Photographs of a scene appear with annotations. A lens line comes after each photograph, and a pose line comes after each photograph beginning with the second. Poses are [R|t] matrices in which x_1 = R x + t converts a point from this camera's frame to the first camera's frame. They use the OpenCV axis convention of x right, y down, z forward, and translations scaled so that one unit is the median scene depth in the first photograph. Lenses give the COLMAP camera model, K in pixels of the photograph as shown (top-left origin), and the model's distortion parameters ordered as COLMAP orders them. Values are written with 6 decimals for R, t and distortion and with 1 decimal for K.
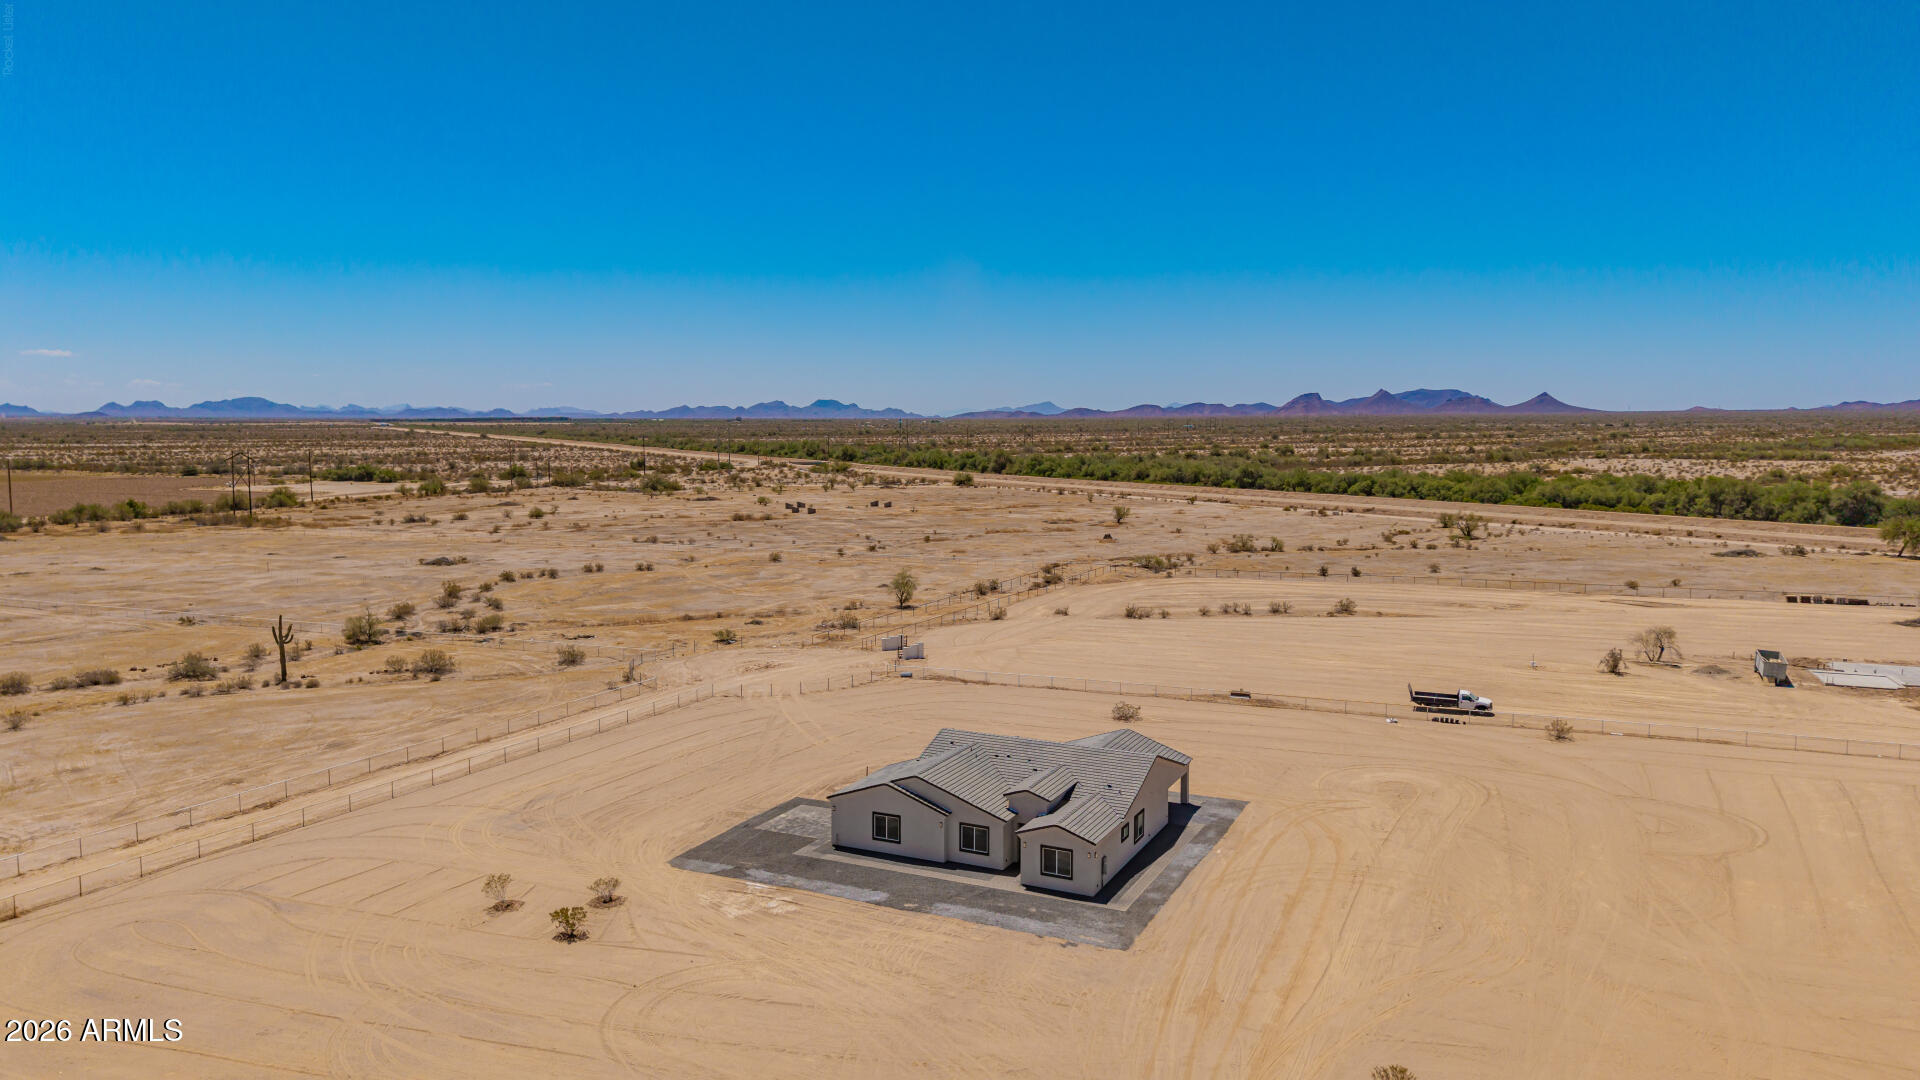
lens RADIAL K [[1270.5, 0, 963.3], [0, 1270.5, 538.6], [0, 0, 1]] dist [0.085882, -0.117554]
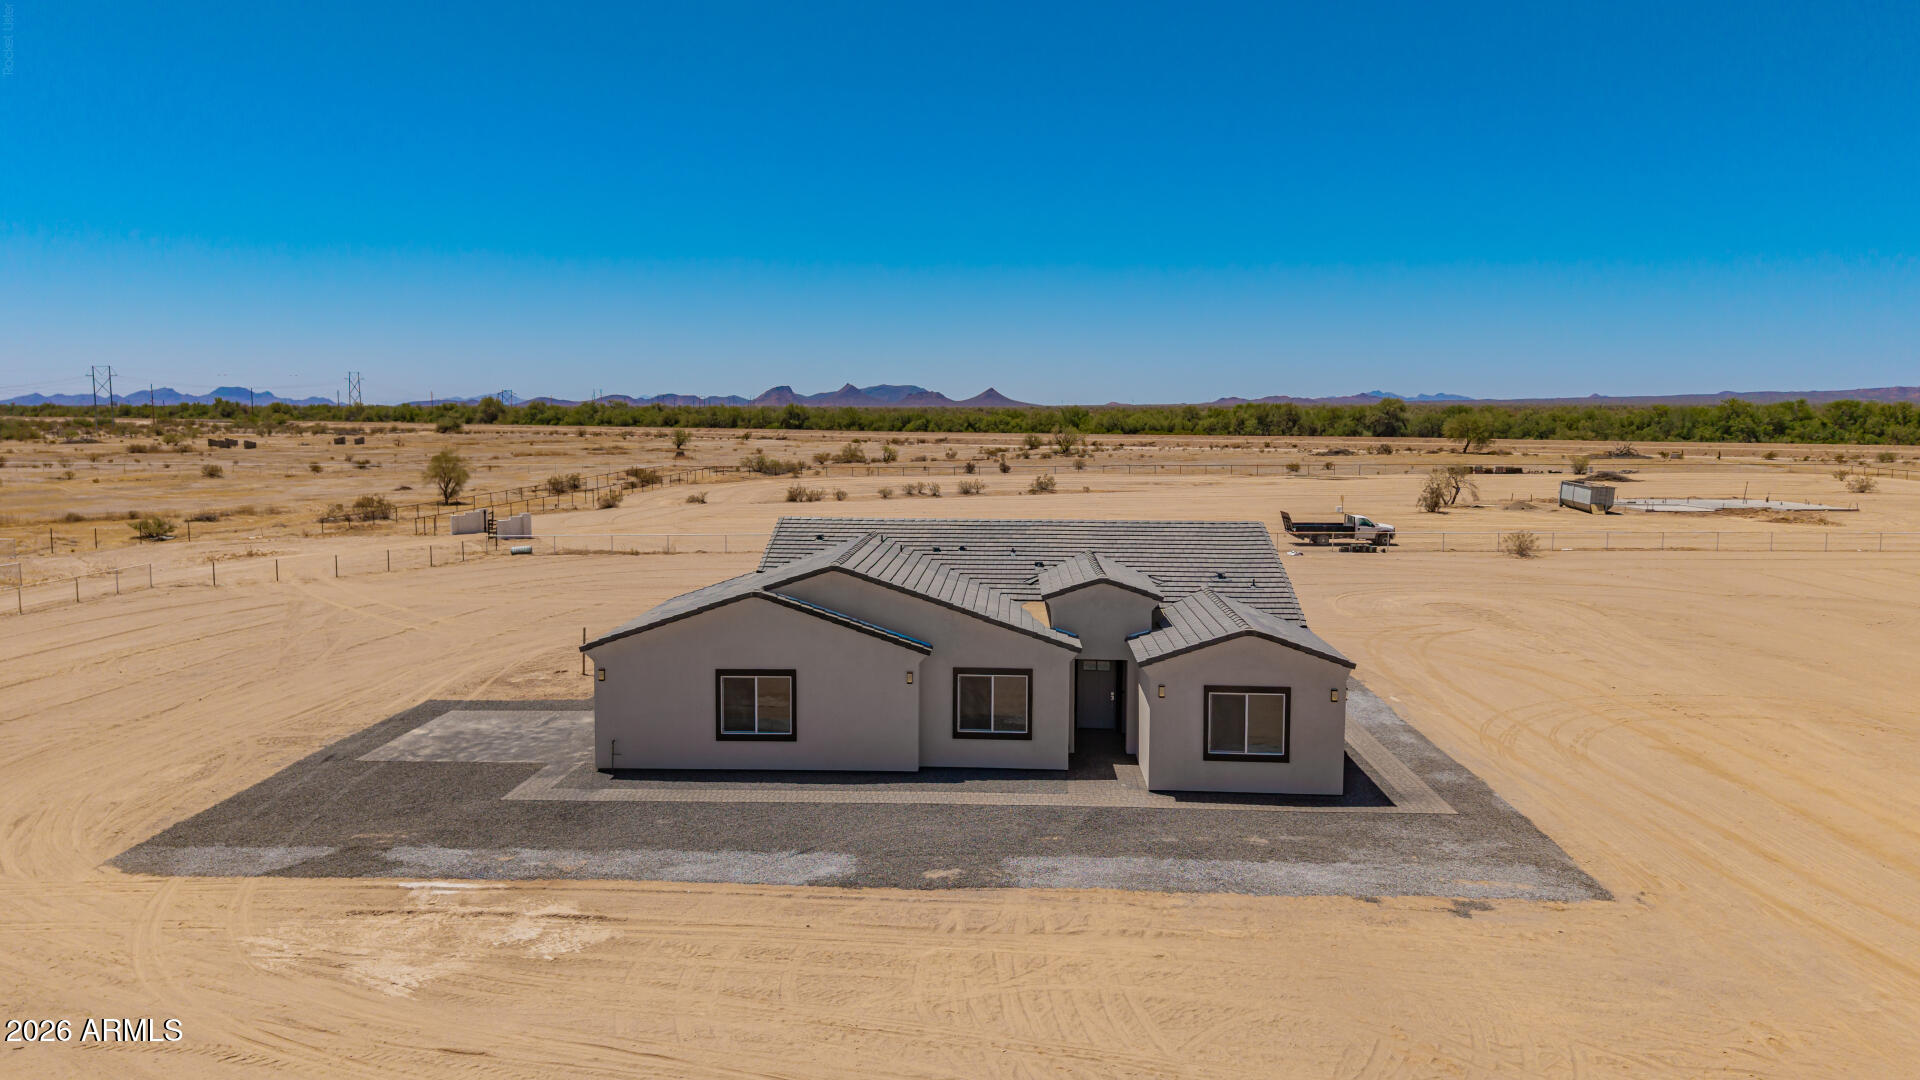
lens RADIAL K [[1296.8, 0, 959.6], [0, 1296.8, 547.2], [0, 0, 1]] dist [0.042094, -0.048418]
pose [[0.921849, -0.038997, 0.385581, -0.137441], [0.034449, 0.999231, 0.018699, 0.152733], [-0.386014, -0.003955, 0.922484, 0.536293]]
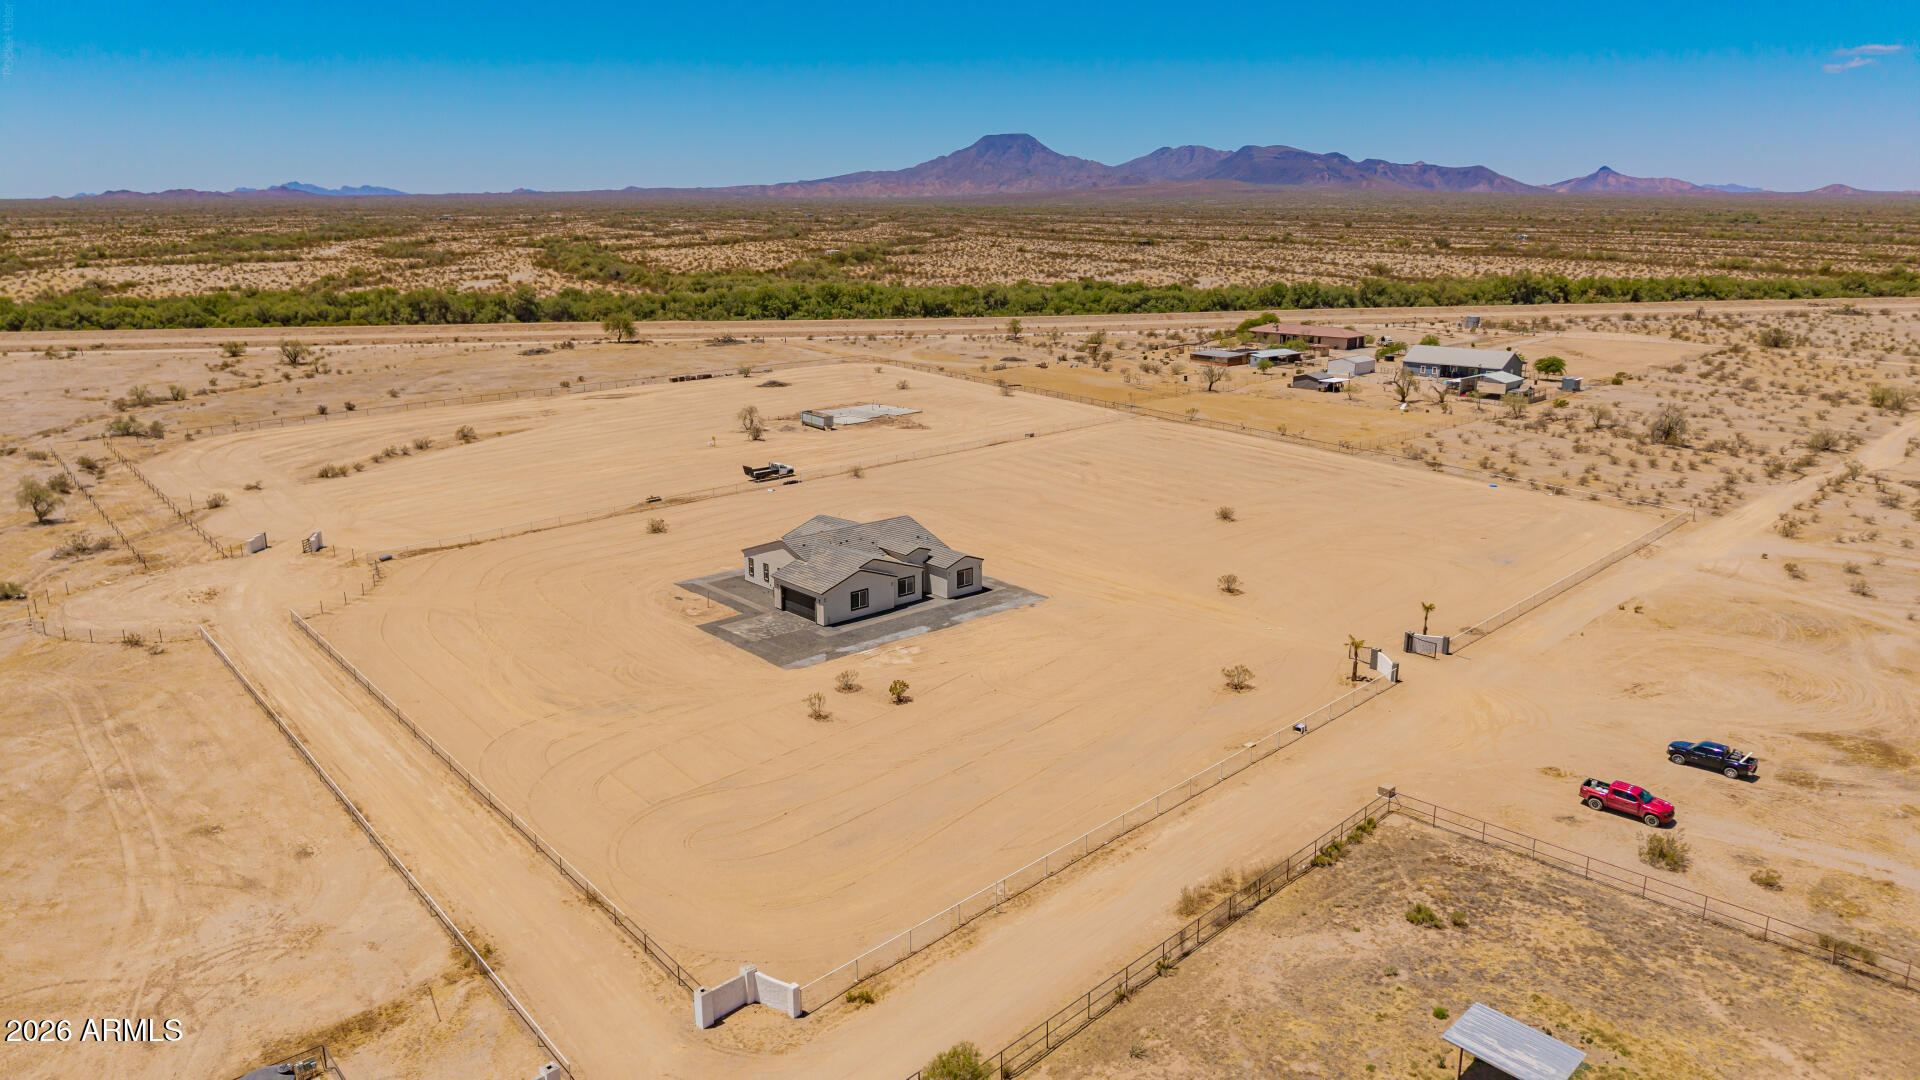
lens RADIAL K [[1263.7, 0, 945.9], [0, 1263.7, 540.5], [0, 0, 1]] dist [0.087409, -0.104206]
pose [[0.401947, -0.234065, 0.885241, -1.133566], [0.090158, 0.972195, 0.216119, -0.124951], [-0.911214, -0.007056, 0.411874, 0.281773]]
